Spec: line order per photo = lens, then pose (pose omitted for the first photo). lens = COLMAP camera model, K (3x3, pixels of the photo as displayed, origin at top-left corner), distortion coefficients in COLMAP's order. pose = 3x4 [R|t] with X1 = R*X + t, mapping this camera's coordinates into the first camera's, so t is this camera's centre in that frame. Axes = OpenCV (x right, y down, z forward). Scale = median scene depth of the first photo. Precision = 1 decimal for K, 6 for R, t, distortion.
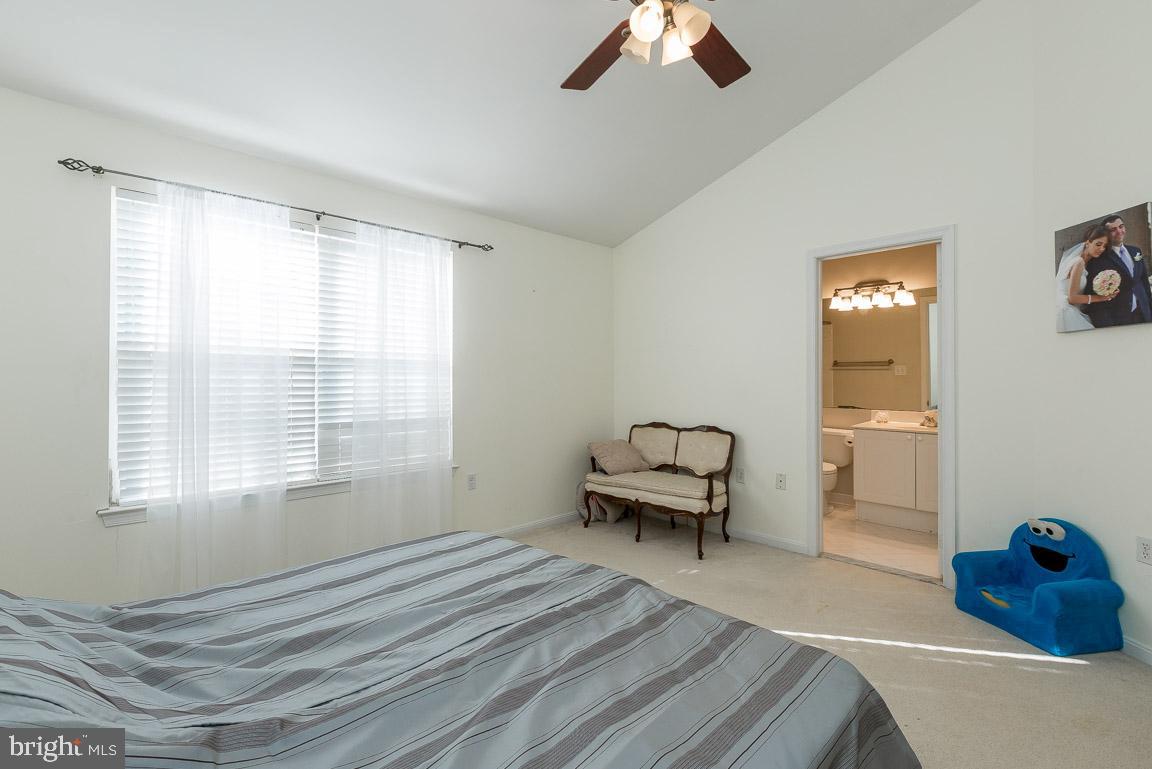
lens RADIAL K [[507.1, 0, 578.2], [0, 507.1, 382.8], [0, 0, 1]] dist [0.006716, -0.000413]
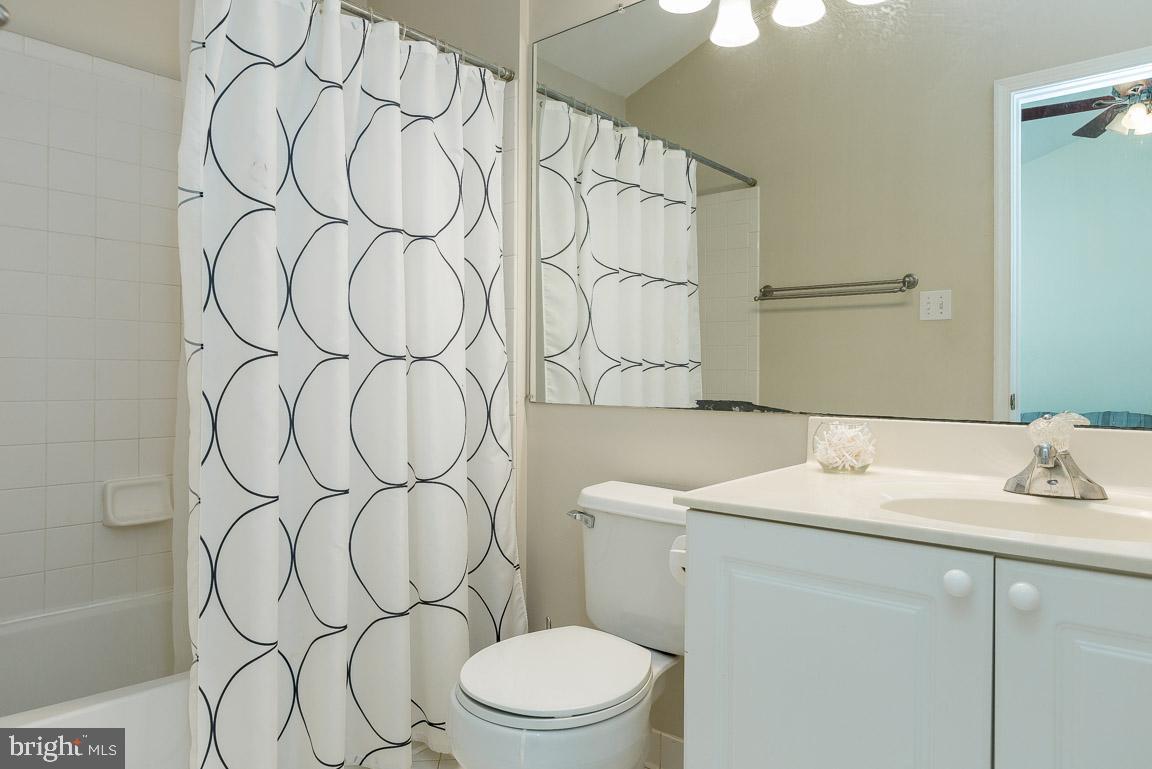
lens RADIAL K [[742.5, 0, 573.1], [0, 742.5, 383.9], [0, 0, 1]] dist [0.003421, 0.000555]
pose [[0.995293, 0.009581, 0.096432, 0.462228], [-0.009080, 0.999943, -0.005634, 0.043641], [-0.096481, 0.004732, 0.995324, 0.709068]]
